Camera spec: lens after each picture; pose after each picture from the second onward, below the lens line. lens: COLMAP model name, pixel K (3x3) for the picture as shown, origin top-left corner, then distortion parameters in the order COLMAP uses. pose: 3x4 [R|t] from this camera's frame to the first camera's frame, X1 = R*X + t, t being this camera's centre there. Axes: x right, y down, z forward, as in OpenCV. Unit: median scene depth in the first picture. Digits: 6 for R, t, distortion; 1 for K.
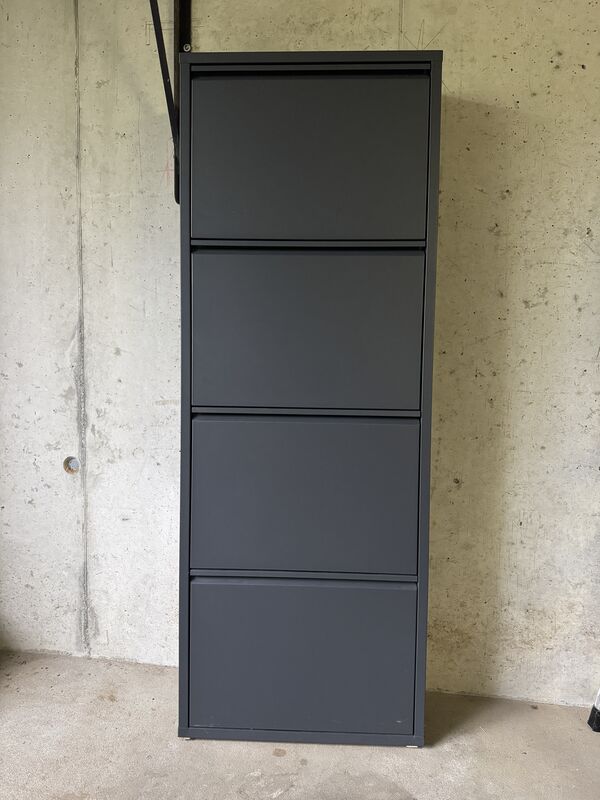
lens RADIAL K [[563.5, 0, 300.5], [0, 563.5, 395.7], [0, 0, 1]] dist [0.013936, -0.022423]
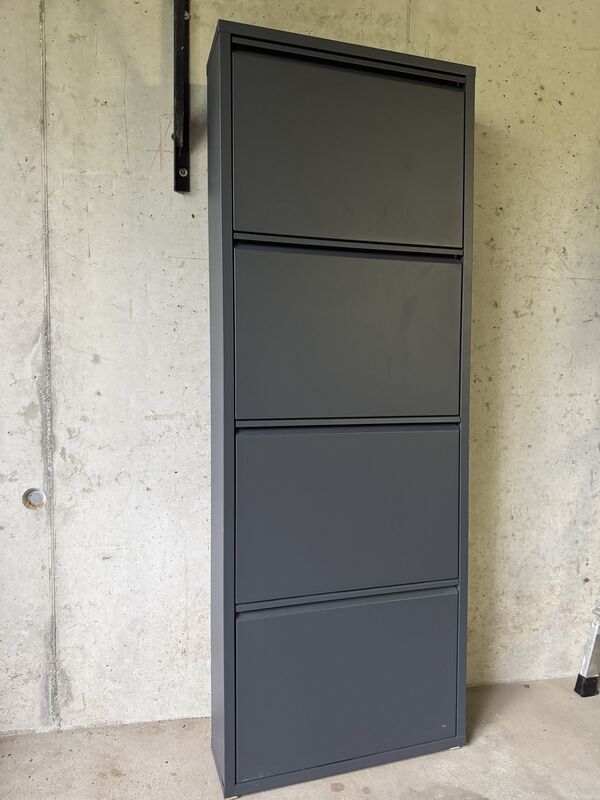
lens RADIAL K [[563.5, 0, 298.2], [0, 563.5, 398.7], [0, 0, 1]] dist [0.013936, -0.022423]
pose [[0.942936, -0.025546, 0.331993, -0.347337], [0.028023, 0.999604, -0.002674, -0.009132], [-0.331793, 0.011825, 0.943278, 0.116927]]
